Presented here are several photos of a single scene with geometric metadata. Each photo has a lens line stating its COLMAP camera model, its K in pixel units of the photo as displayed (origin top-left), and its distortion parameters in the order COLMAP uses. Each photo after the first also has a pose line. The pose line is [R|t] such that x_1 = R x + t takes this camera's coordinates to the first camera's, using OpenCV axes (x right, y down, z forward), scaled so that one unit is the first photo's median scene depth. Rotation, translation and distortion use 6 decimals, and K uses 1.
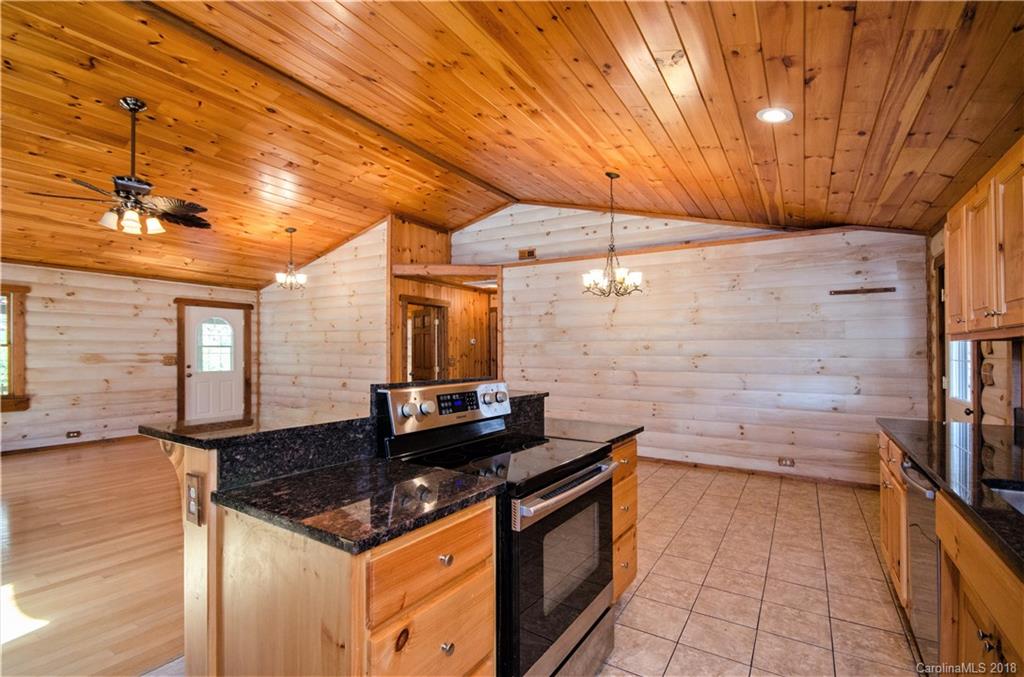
lens RADIAL K [[462.0, 0, 513.0], [0, 462.0, 344.7], [0, 0, 1]] dist [0.000744, 0.000071]
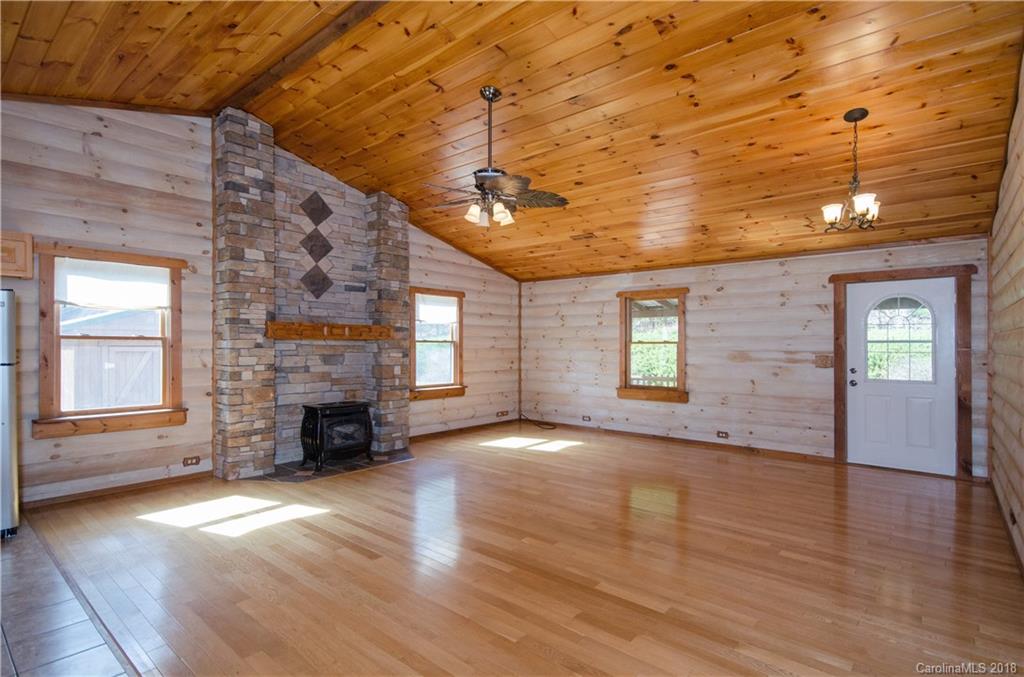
lens RADIAL K [[494.8, 0, 510.8], [0, 494.8, 341.6], [0, 0, 1]] dist [0.003060, 0.001240]
pose [[-0.136478, -0.013435, -0.990552, 0.119903], [0.007871, 0.999862, -0.014646, 0.011335], [0.990612, -0.009796, -0.136353, 0.652727]]
